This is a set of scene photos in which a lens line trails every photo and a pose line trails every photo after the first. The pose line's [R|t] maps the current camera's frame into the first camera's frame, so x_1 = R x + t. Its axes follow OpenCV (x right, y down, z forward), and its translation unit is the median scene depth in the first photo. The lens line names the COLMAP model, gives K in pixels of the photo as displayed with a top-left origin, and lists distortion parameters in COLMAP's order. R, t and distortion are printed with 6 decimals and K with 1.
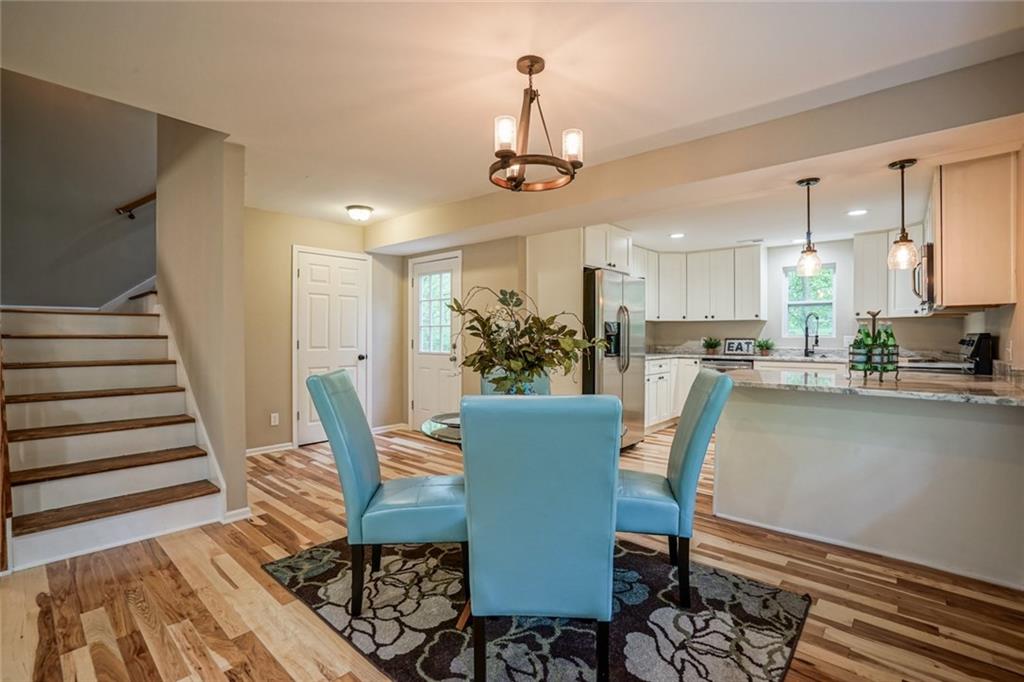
lens RADIAL K [[468.7, 0, 508.7], [0, 468.7, 341.2], [0, 0, 1]] dist [-0.055659, 0.019509]
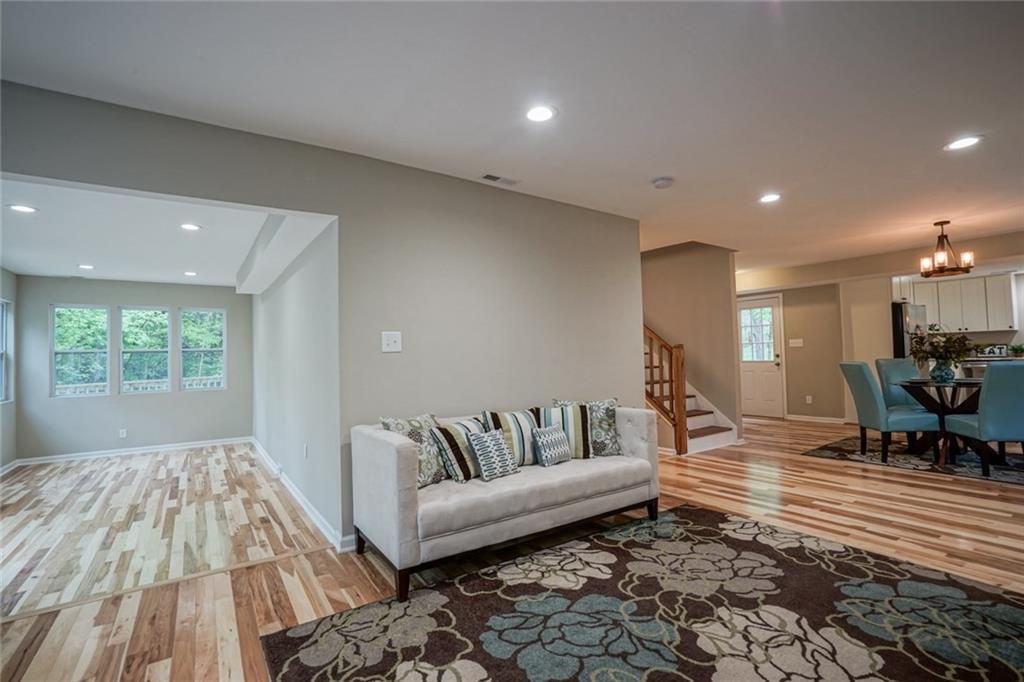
lens RADIAL K [[468.7, 0, 508.7], [0, 468.7, 341.2], [0, 0, 1]] dist [-0.055659, 0.019509]
pose [[0.969873, -0.034817, -0.241109, -0.727460], [0.024946, 0.998726, -0.043870, 0.008251], [0.242329, 0.036534, 0.969506, -0.795485]]
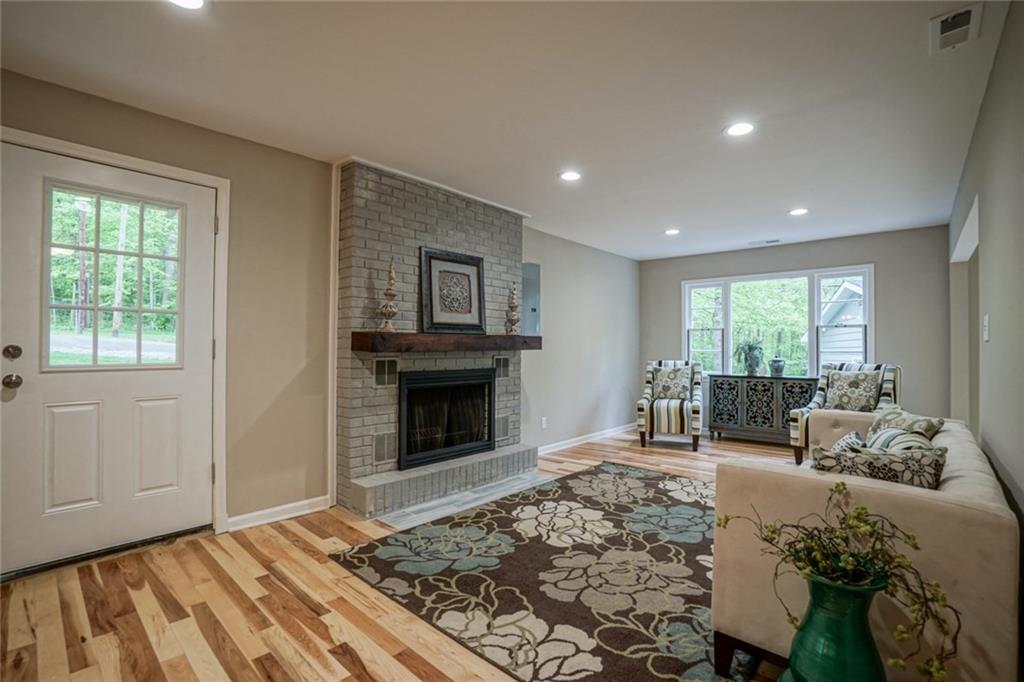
lens RADIAL K [[468.7, 0, 508.7], [0, 468.7, 341.2], [0, 0, 1]] dist [-0.055659, 0.019509]
pose [[-0.999858, -0.012431, 0.011346, -0.516056], [-0.012432, 0.999923, -0.000048, -0.003834], [-0.011345, -0.000189, -0.999936, 0.370610]]
